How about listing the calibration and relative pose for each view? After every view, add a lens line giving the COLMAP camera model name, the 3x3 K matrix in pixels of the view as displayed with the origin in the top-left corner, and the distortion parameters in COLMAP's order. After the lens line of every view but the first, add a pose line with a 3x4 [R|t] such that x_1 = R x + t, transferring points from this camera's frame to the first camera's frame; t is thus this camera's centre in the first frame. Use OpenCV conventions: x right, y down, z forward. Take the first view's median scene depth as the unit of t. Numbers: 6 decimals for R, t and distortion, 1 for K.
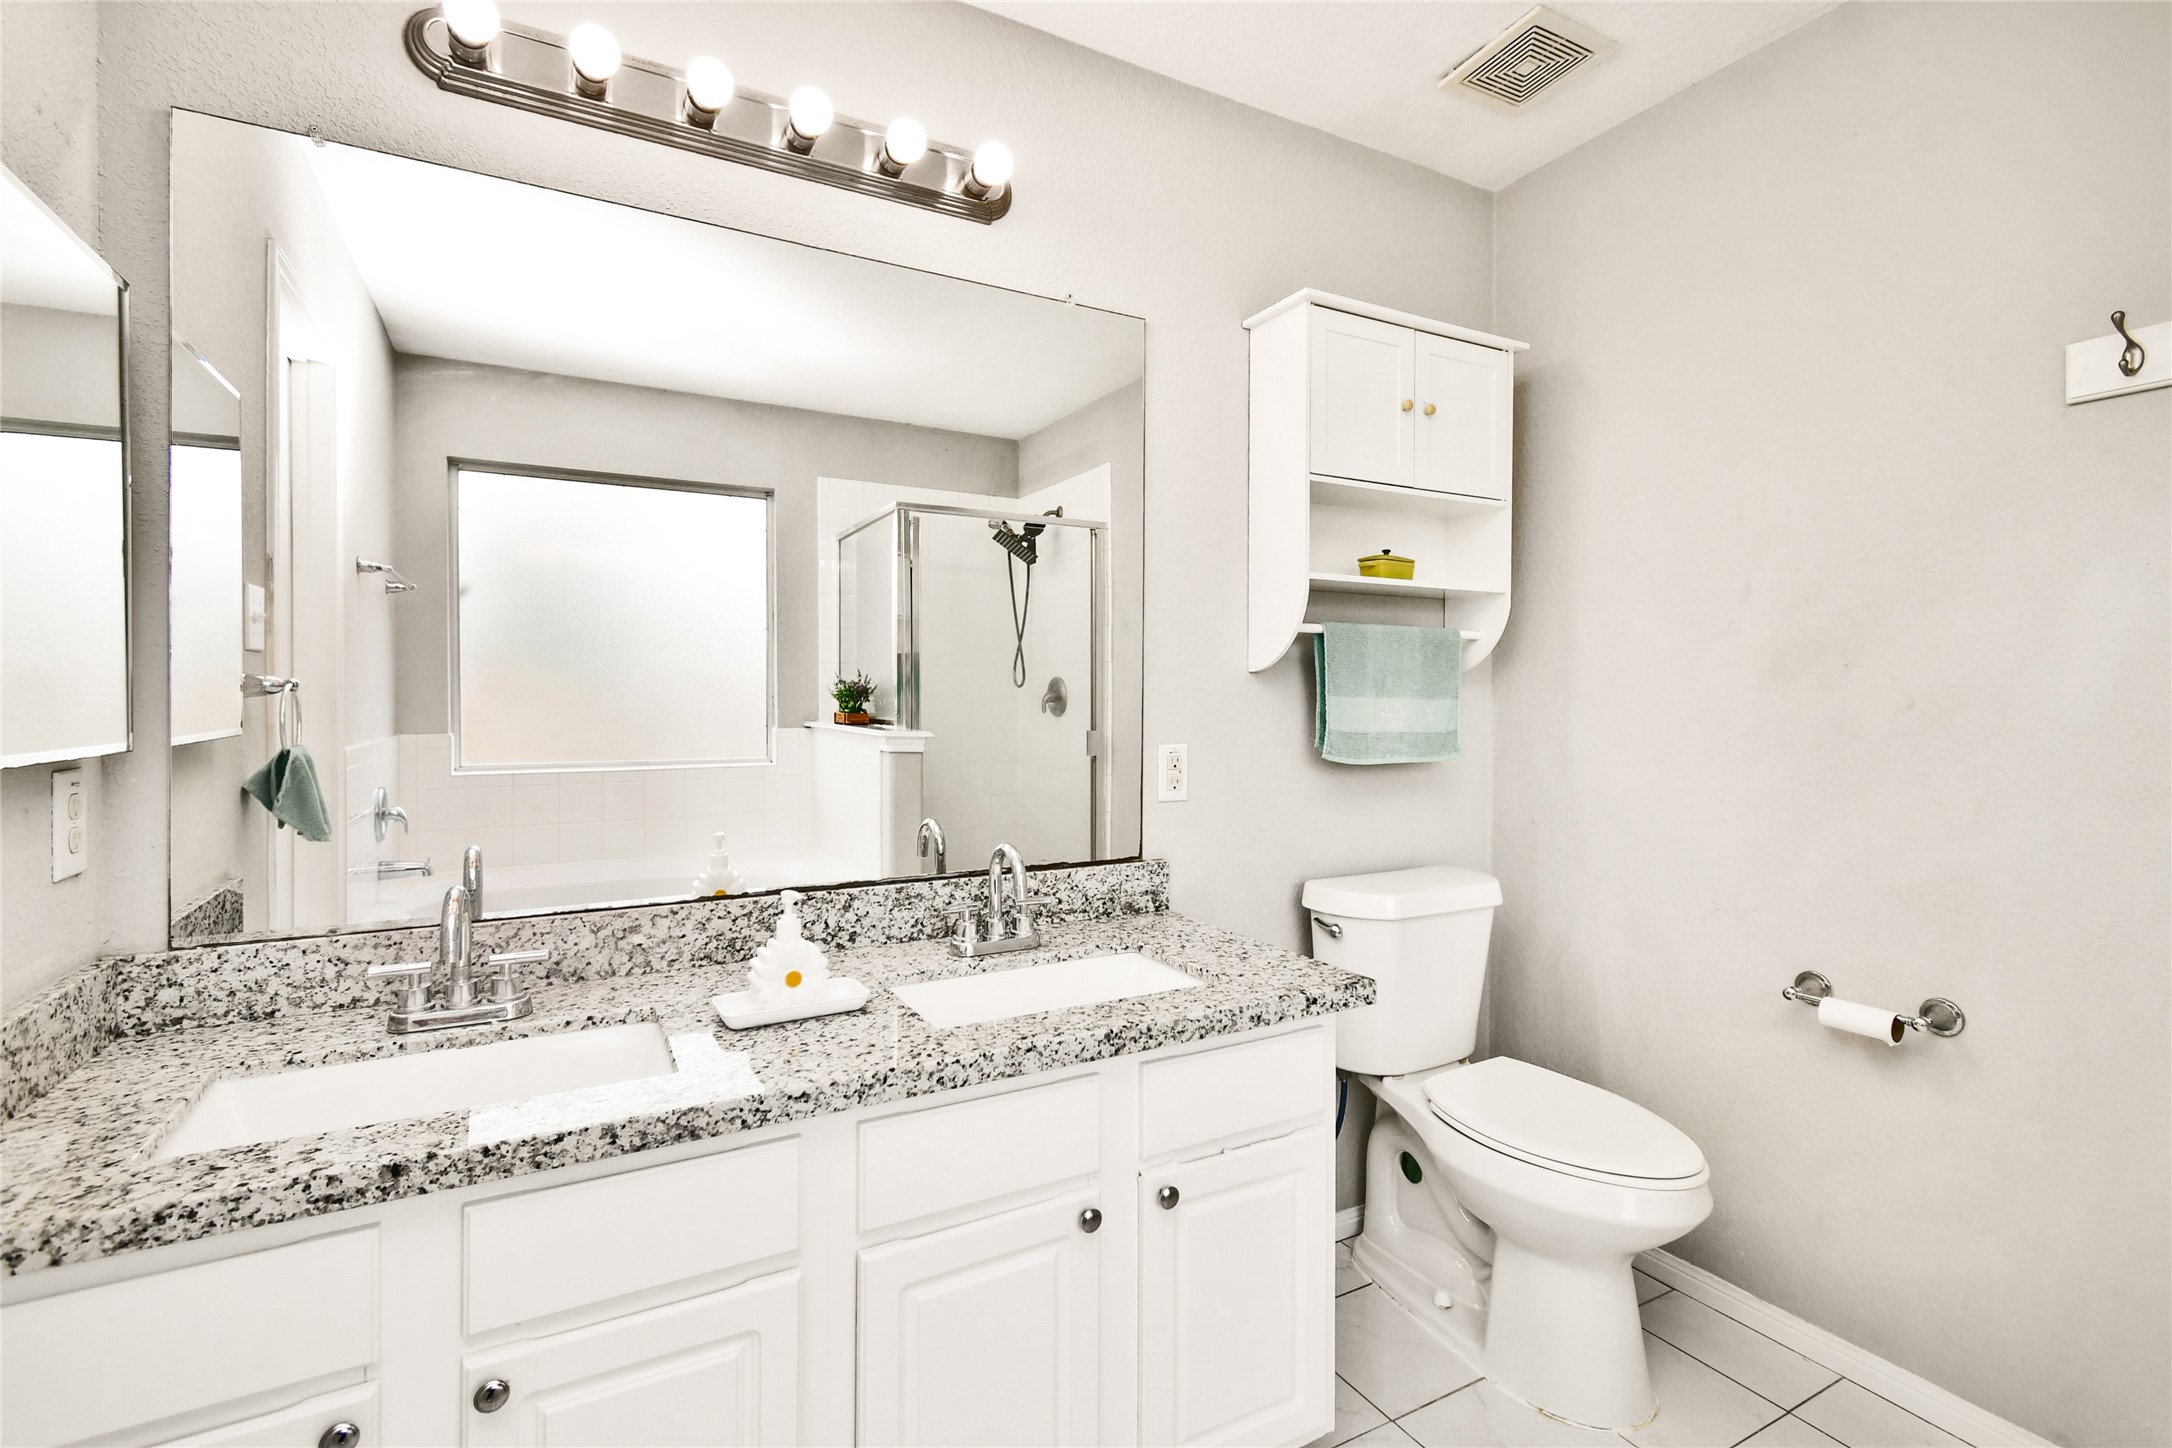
lens RADIAL K [[964.8, 0, 1084.6], [0, 964.8, 716.1], [0, 0, 1]] dist [0.001292, -0.000619]
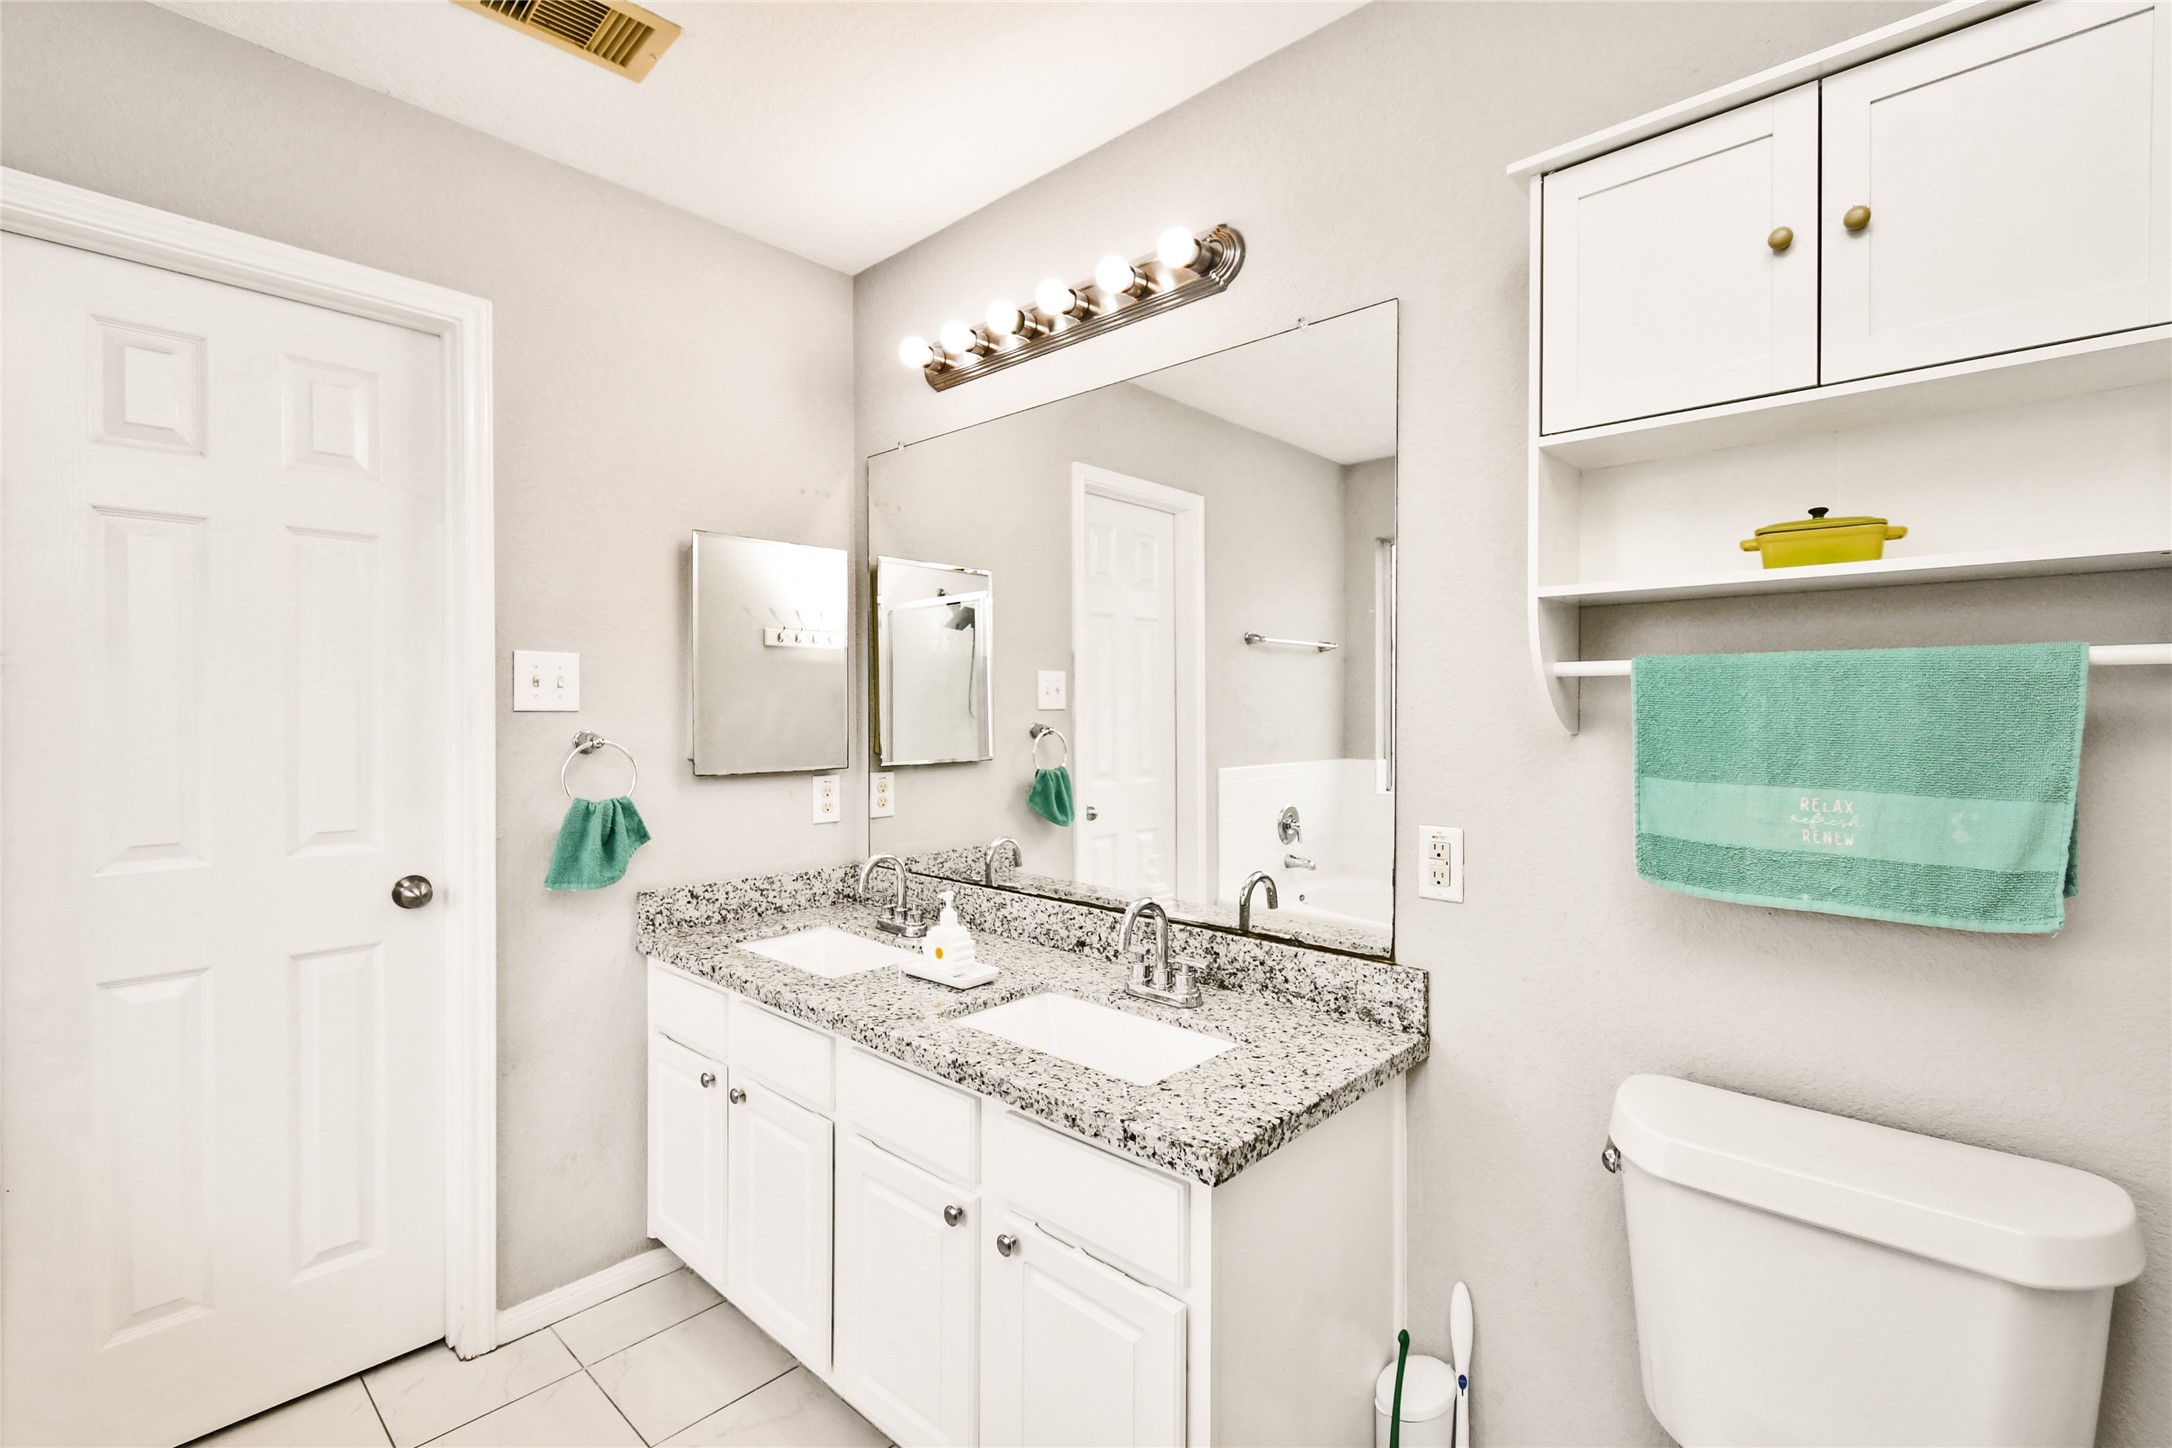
lens RADIAL K [[964.8, 0, 1084.6], [0, 964.8, 716.1], [0, 0, 1]] dist [0.001292, -0.000619]
pose [[0.325026, 0.009438, -0.945658, 0.833702], [-0.014065, 0.999888, 0.005145, -0.067525], [0.945601, 0.011629, 0.325122, 0.544471]]
